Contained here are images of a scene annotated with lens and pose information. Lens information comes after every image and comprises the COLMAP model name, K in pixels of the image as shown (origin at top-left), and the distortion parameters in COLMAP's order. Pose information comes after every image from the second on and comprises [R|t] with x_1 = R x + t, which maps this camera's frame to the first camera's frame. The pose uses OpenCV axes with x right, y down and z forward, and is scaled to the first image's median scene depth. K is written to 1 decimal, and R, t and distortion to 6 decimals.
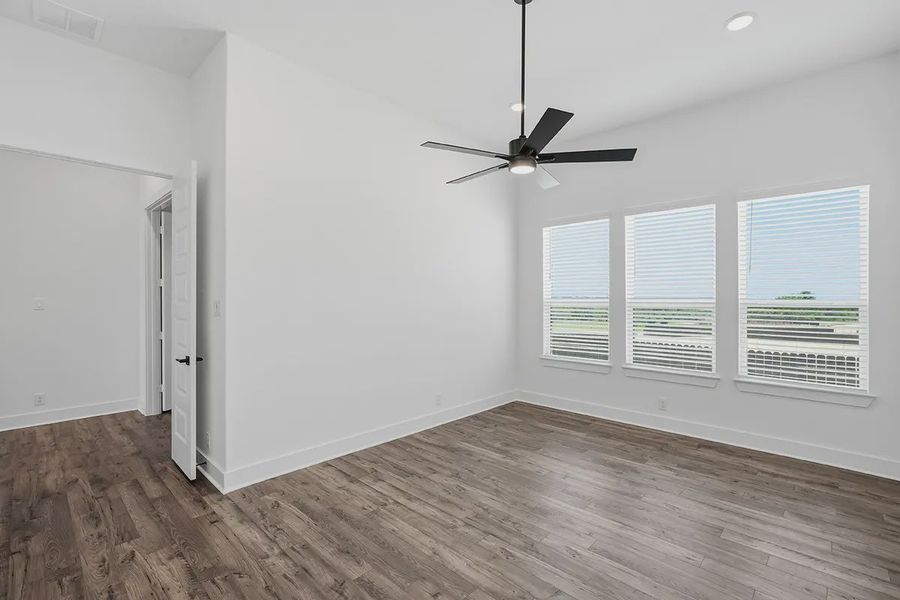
lens RADIAL K [[415.6, 0, 446.8], [0, 415.6, 301.4], [0, 0, 1]] dist [-0.000934, 0.000559]
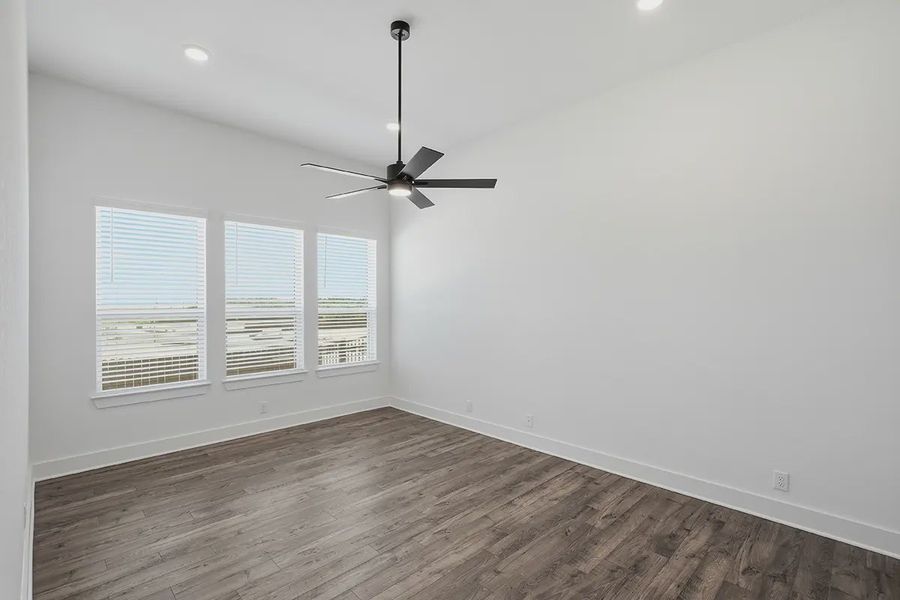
lens RADIAL K [[415.6, 0, 446.6], [0, 415.6, 298.4], [0, 0, 1]] dist [-0.000934, 0.000559]
pose [[0.018688, 0.015646, 0.999703, -0.589339], [0.014253, 0.999772, -0.015914, -0.008302], [-0.999724, 0.014546, 0.018460, 0.562294]]
